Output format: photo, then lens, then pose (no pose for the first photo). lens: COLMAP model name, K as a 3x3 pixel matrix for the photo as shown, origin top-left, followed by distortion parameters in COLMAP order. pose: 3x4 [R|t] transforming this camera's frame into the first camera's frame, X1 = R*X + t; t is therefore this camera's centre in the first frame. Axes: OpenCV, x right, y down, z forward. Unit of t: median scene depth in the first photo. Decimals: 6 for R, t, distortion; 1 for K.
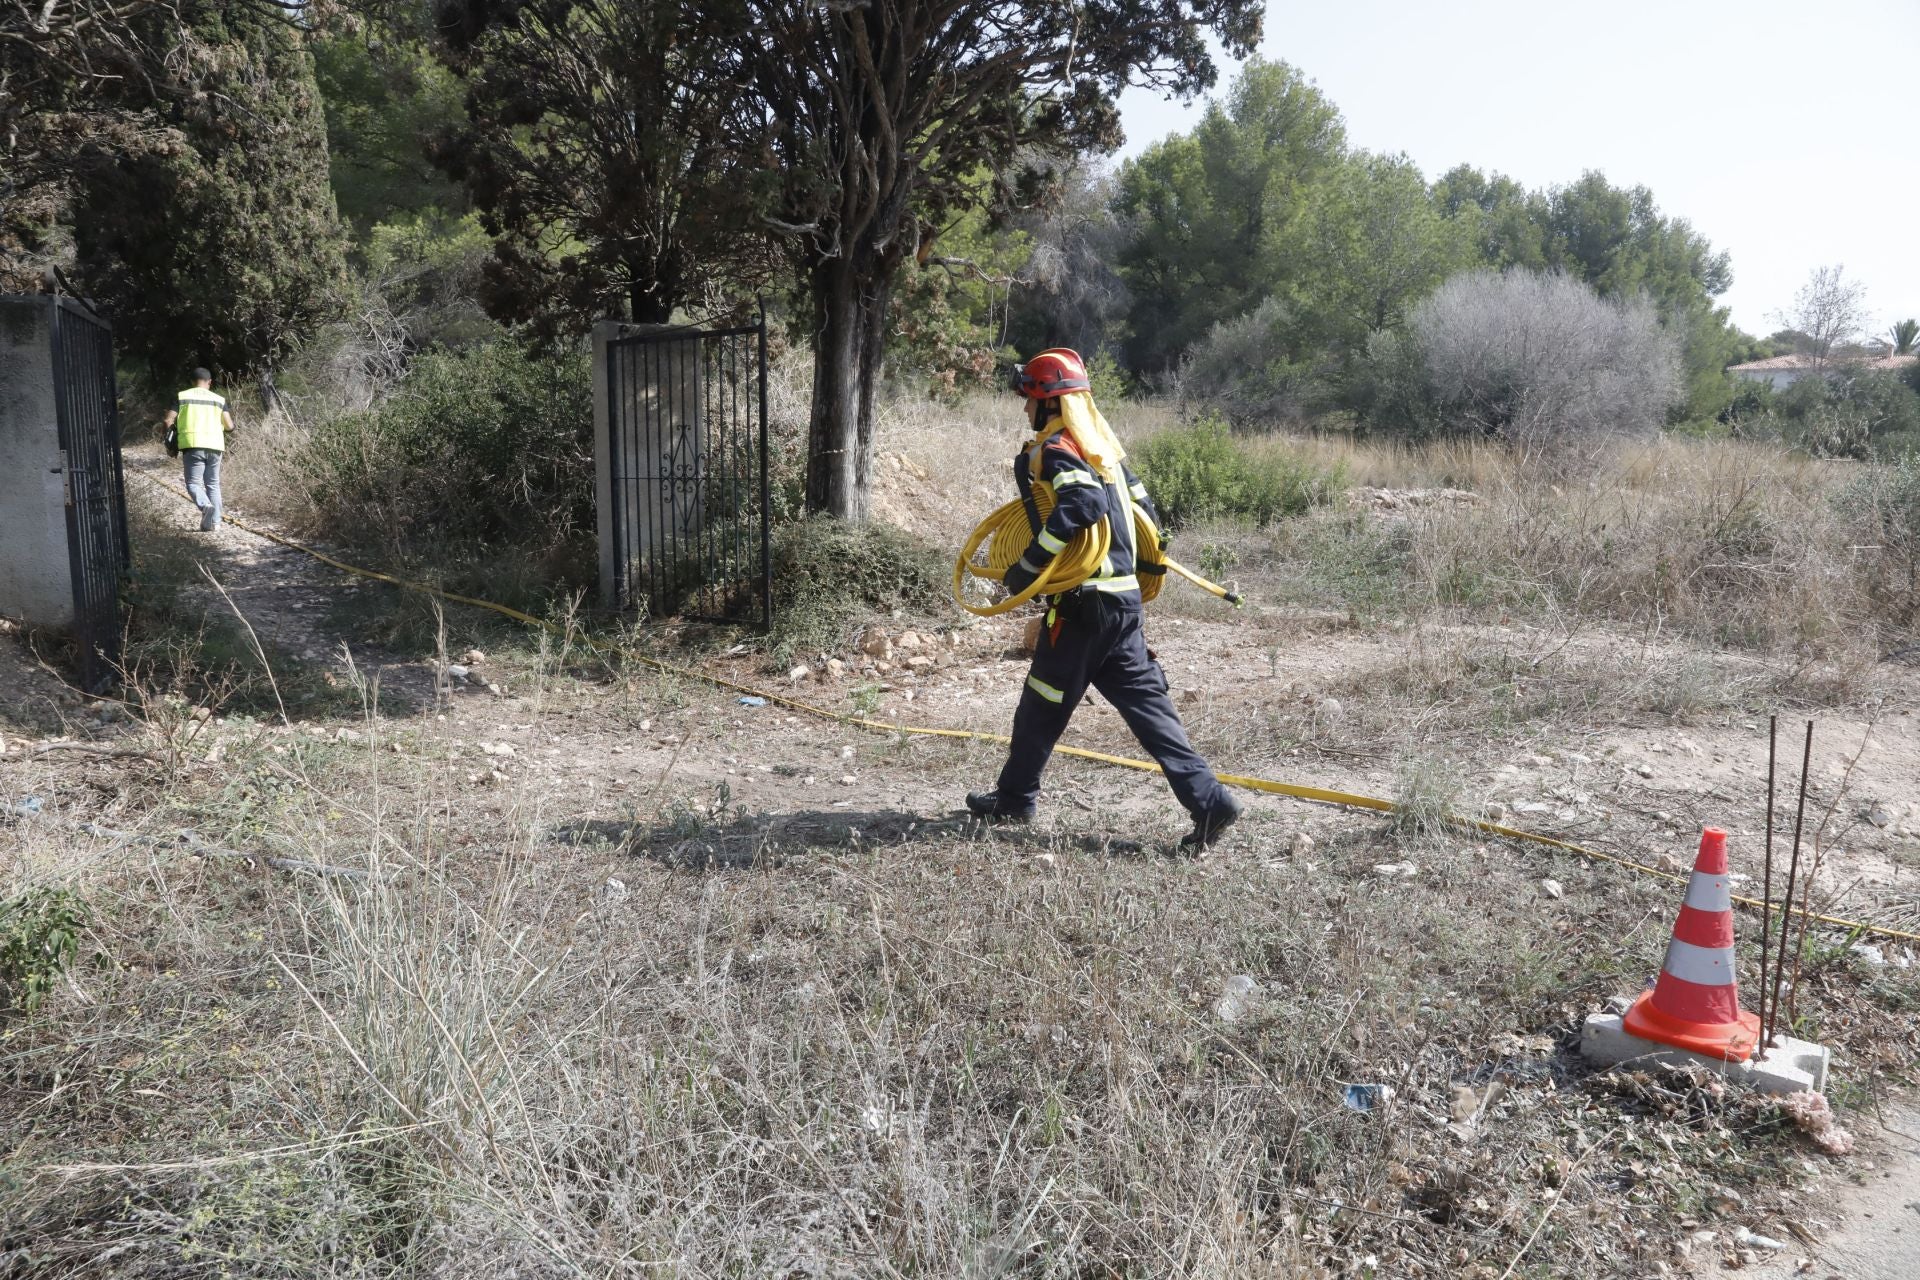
lens RADIAL K [[1318.6, 0, 960.0], [0, 1318.6, 640.0], [0, 0, 1]] dist [-0.112543, 0.063031]
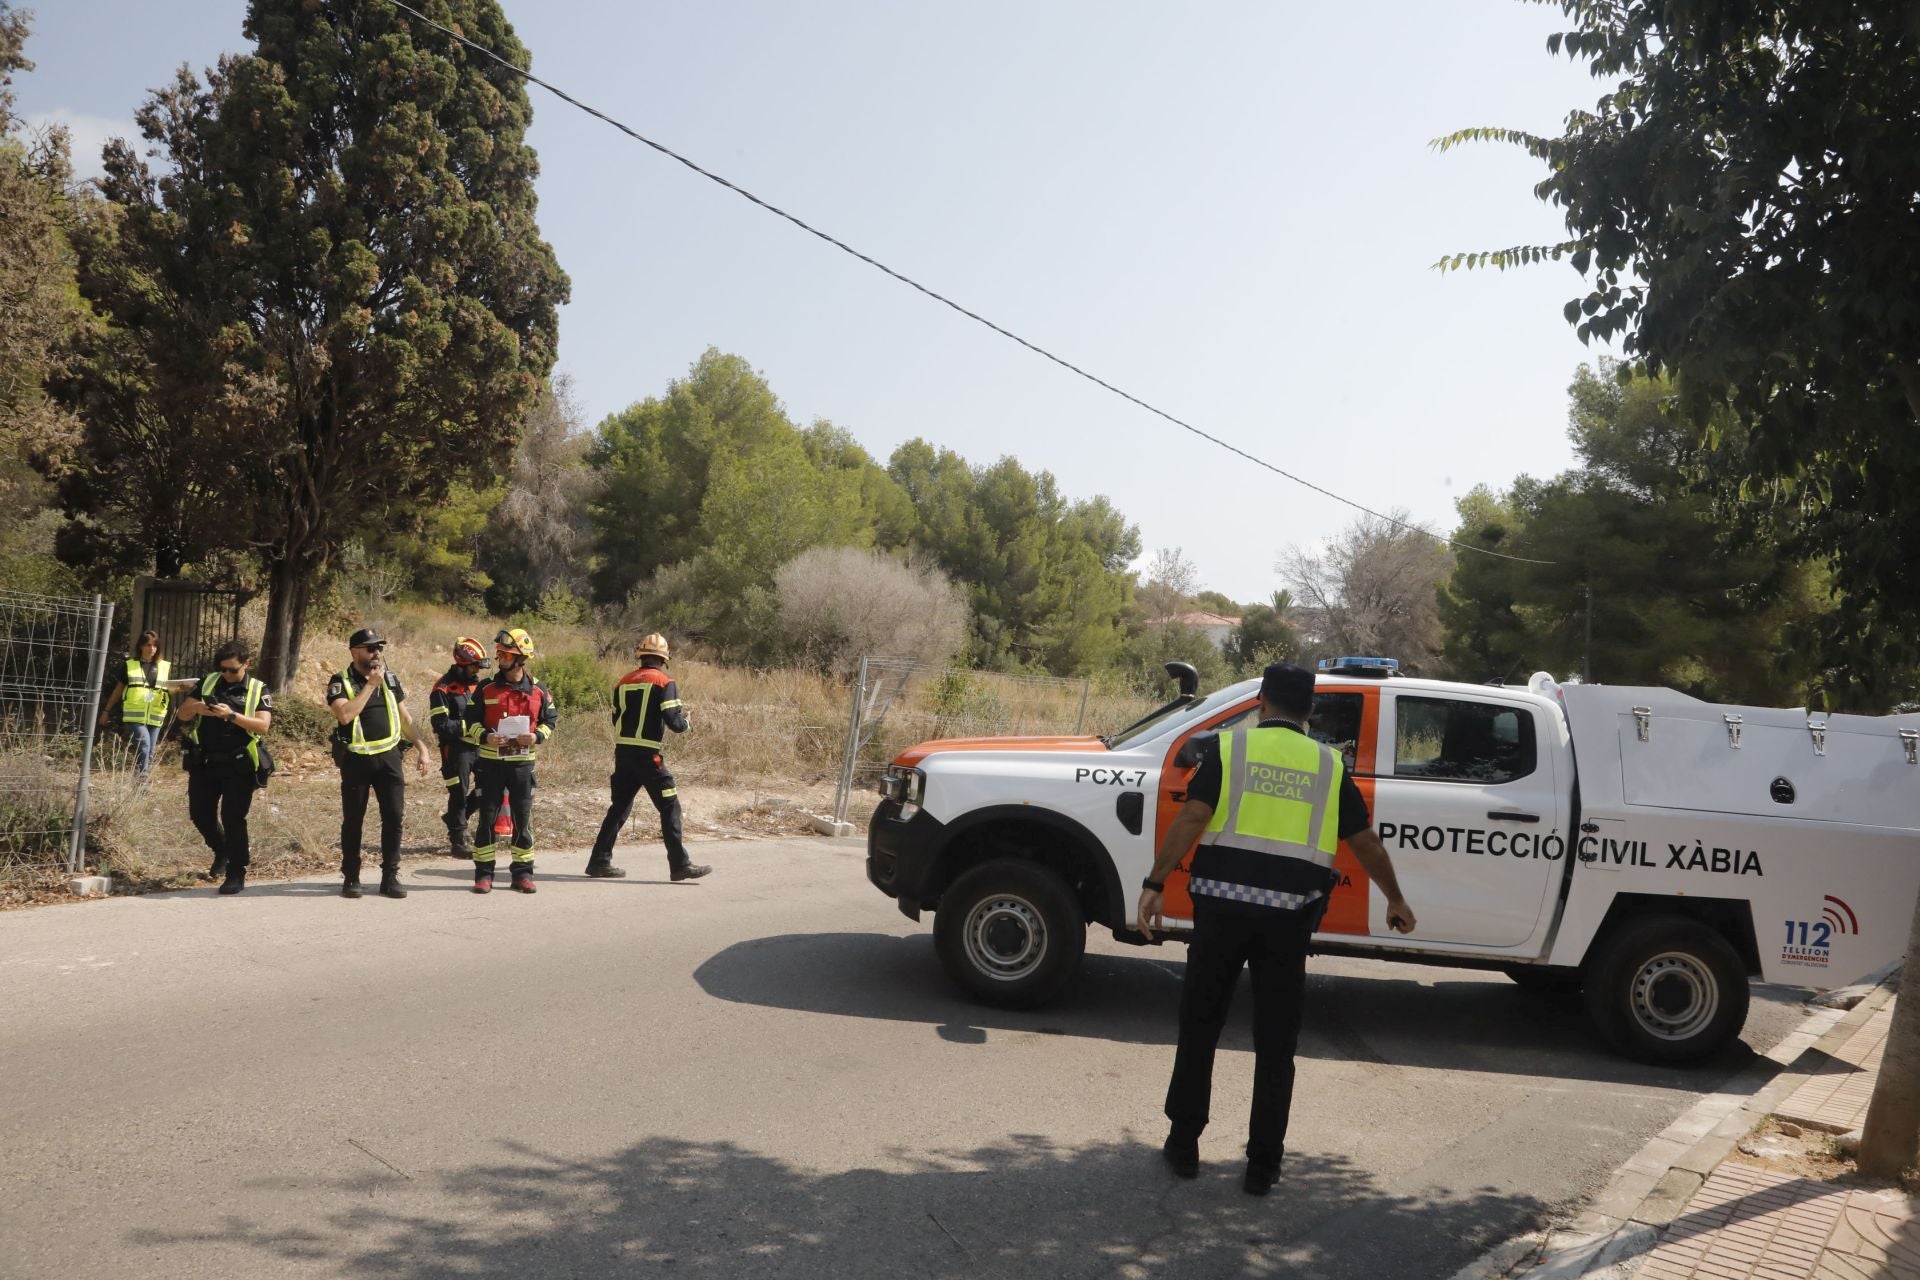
lens RADIAL K [[1318.6, 0, 960.0], [0, 1318.6, 640.0], [0, 0, 1]] dist [-0.112543, 0.063031]
pose [[0.934426, 0.058104, 0.351387, 0.054522], [0.001560, 0.985926, -0.167177, 0.044168], [-0.356155, 0.156762, 0.921184, -0.327904]]
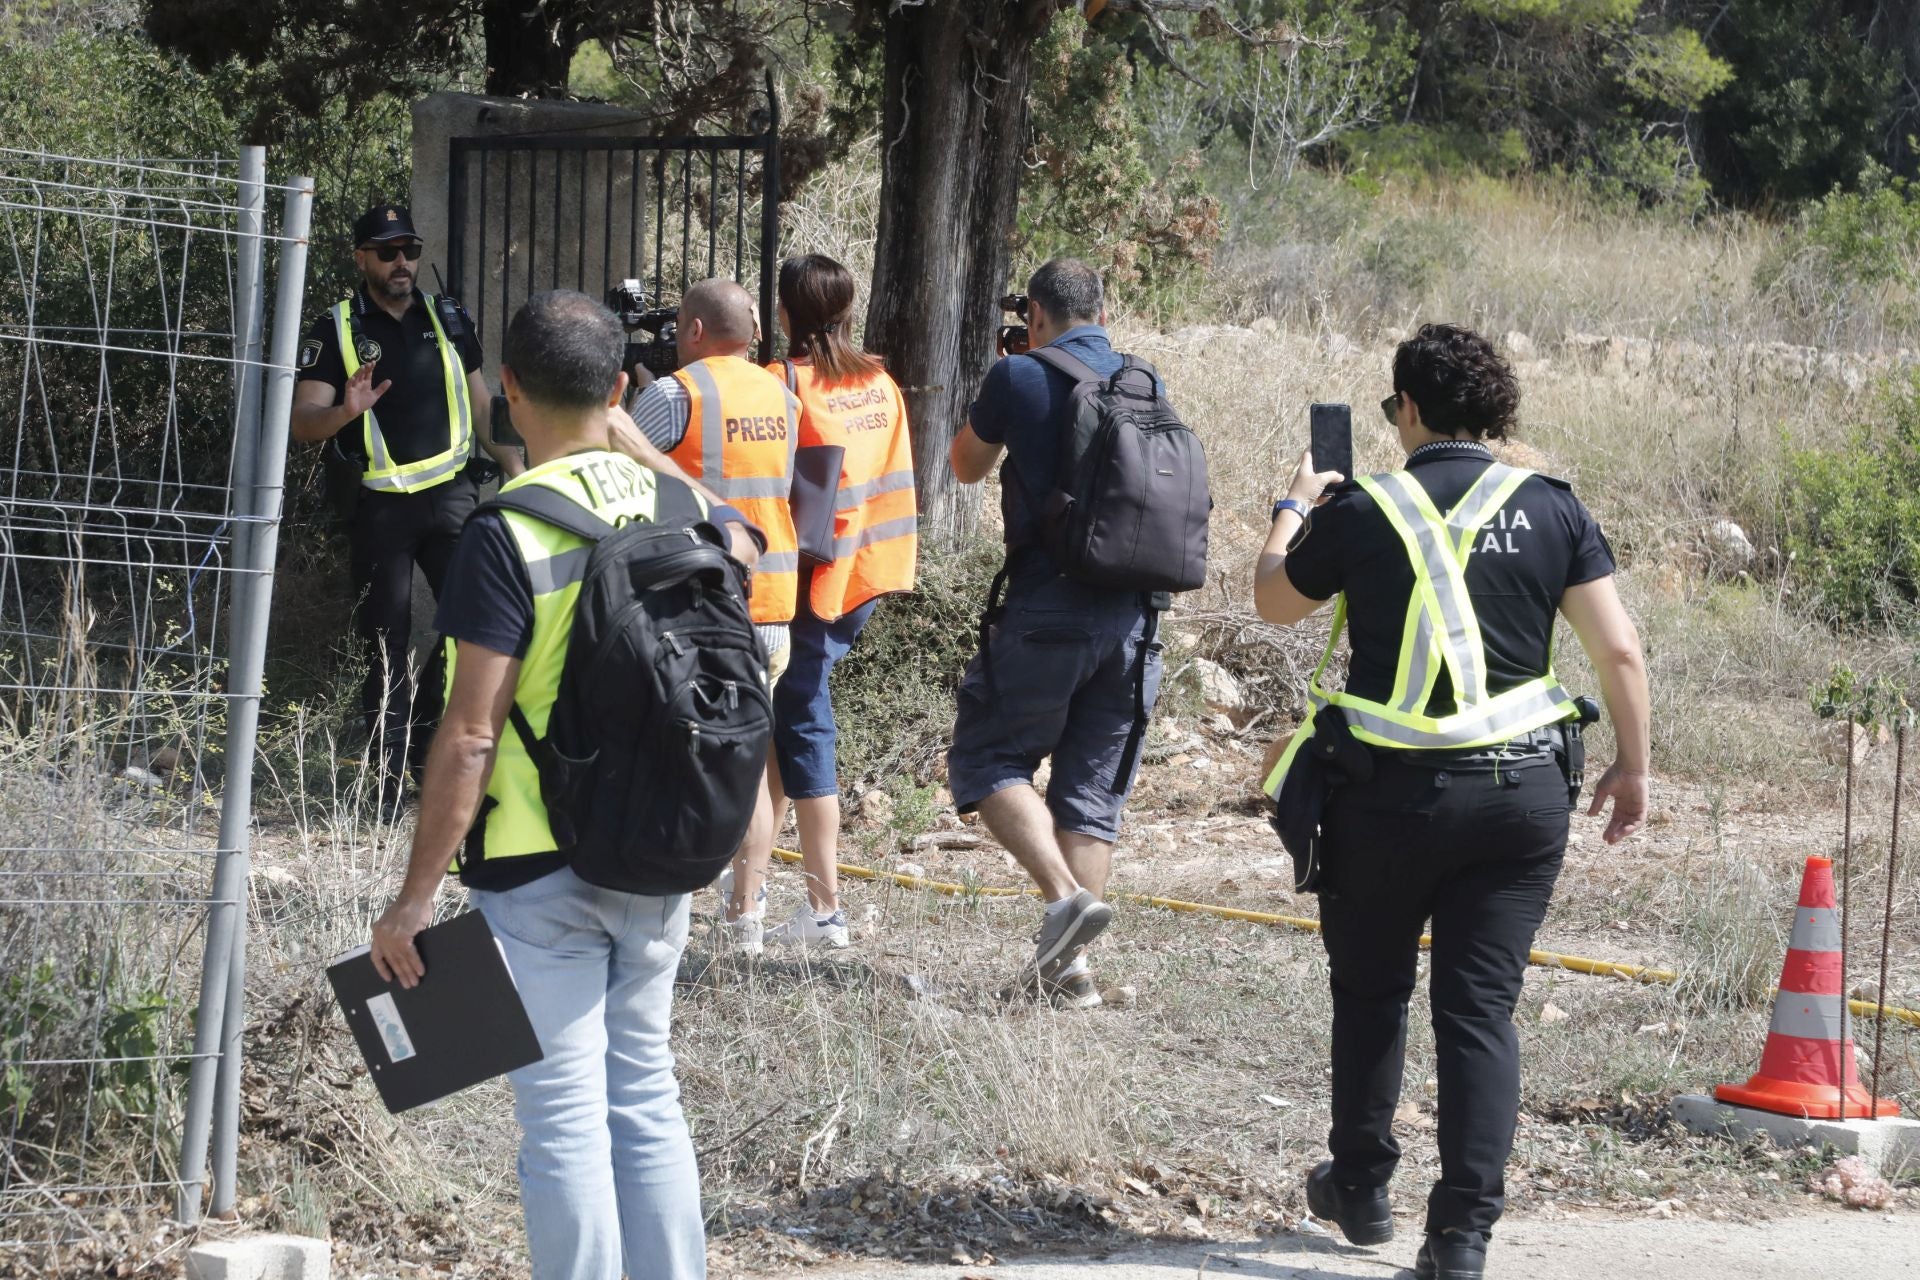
lens RADIAL K [[5374.1, 0, 960.0], [0, 5374.1, 640.0], [0, 0, 1]] dist [0.901425, 0.506847]
pose [[0.991928, 0.035808, -0.121645, 0.053312], [-0.047383, 0.994479, -0.093633, 0.042338], [0.117620, 0.098641, 0.988147, -0.303598]]
